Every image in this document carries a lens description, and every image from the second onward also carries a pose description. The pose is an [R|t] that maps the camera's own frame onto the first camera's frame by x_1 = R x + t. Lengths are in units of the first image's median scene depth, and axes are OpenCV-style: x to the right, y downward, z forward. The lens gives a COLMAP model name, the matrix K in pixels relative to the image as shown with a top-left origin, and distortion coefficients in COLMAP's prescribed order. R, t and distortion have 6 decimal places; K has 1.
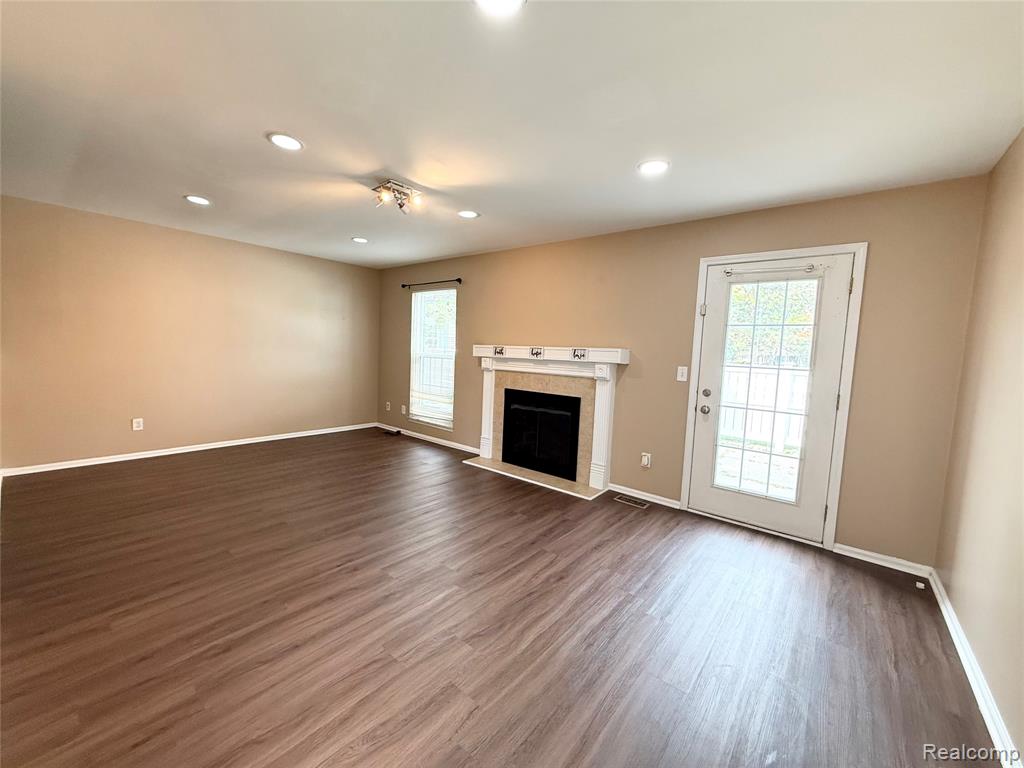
lens RADIAL K [[407.5, 0, 504.0], [0, 407.5, 378.1], [0, 0, 1]] dist [0.002008, -0.000590]
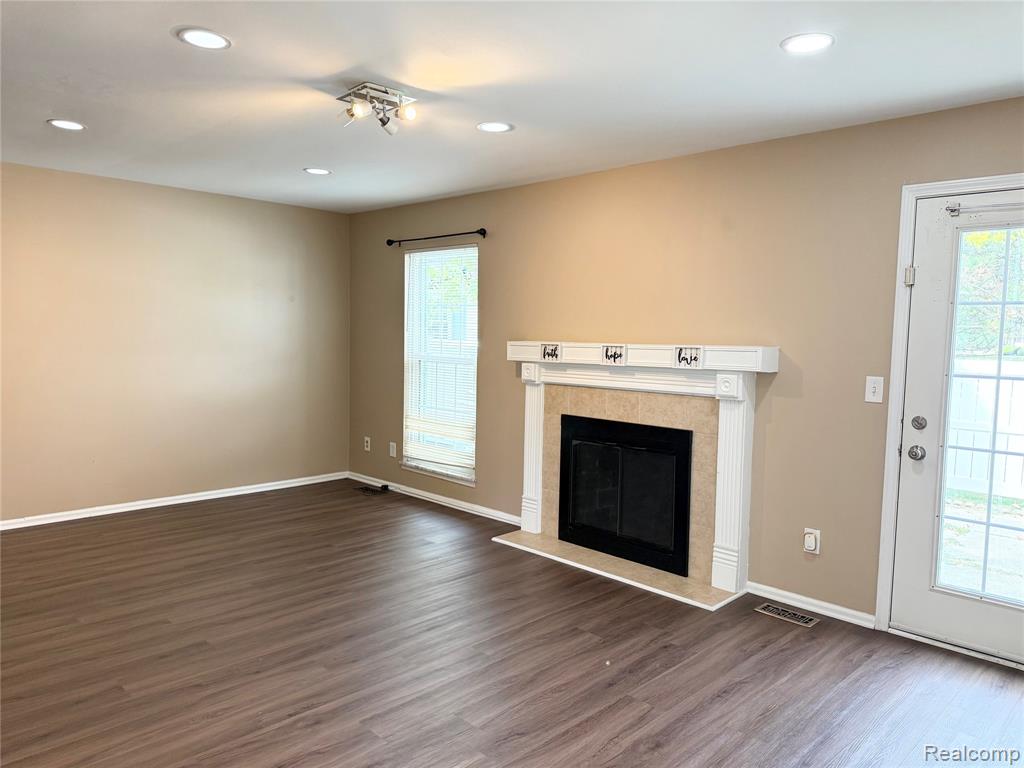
lens RADIAL K [[719.1, 0, 504.7], [0, 719.1, 373.6], [0, 0, 1]] dist [0.047284, -0.062527]
pose [[0.996254, -0.014601, -0.085238, 0.011986], [0.013296, 0.999786, -0.015858, -0.023899], [0.085451, 0.014665, 0.996234, -0.050472]]
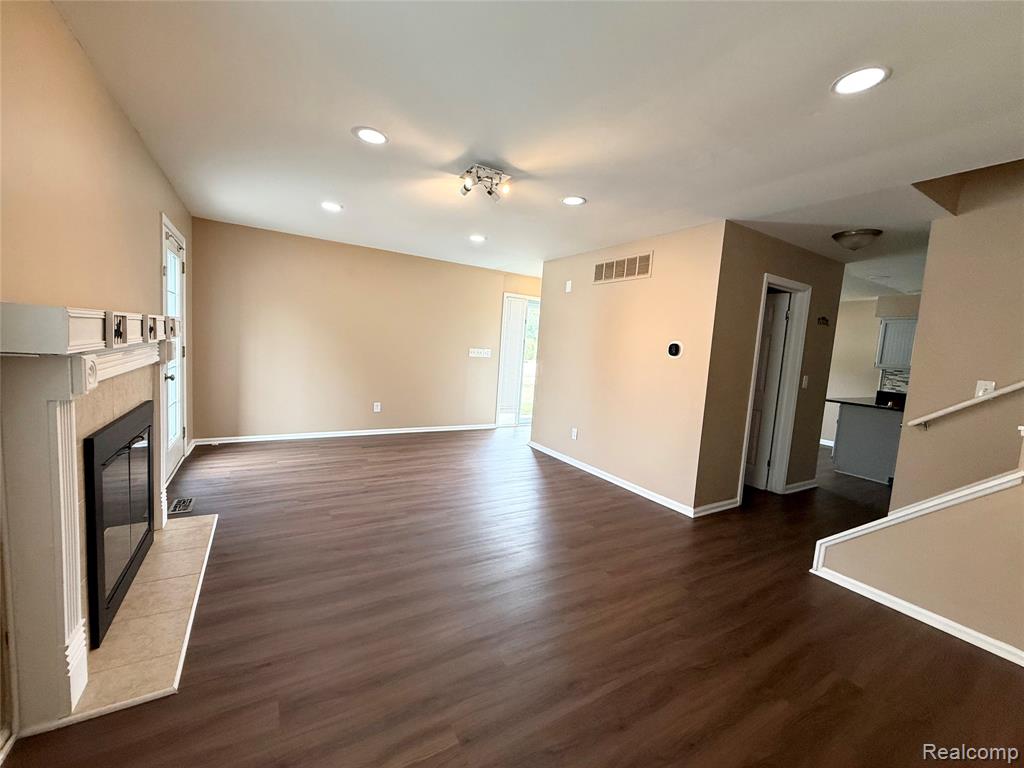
lens RADIAL K [[407.5, 0, 514.3], [0, 407.5, 381.4], [0, 0, 1]] dist [0.002008, -0.000590]
pose [[-0.935357, -0.141463, 0.324185, -0.558671], [-0.084875, 0.979527, 0.182546, -0.152465], [-0.343371, 0.143231, -0.928214, 1.539395]]
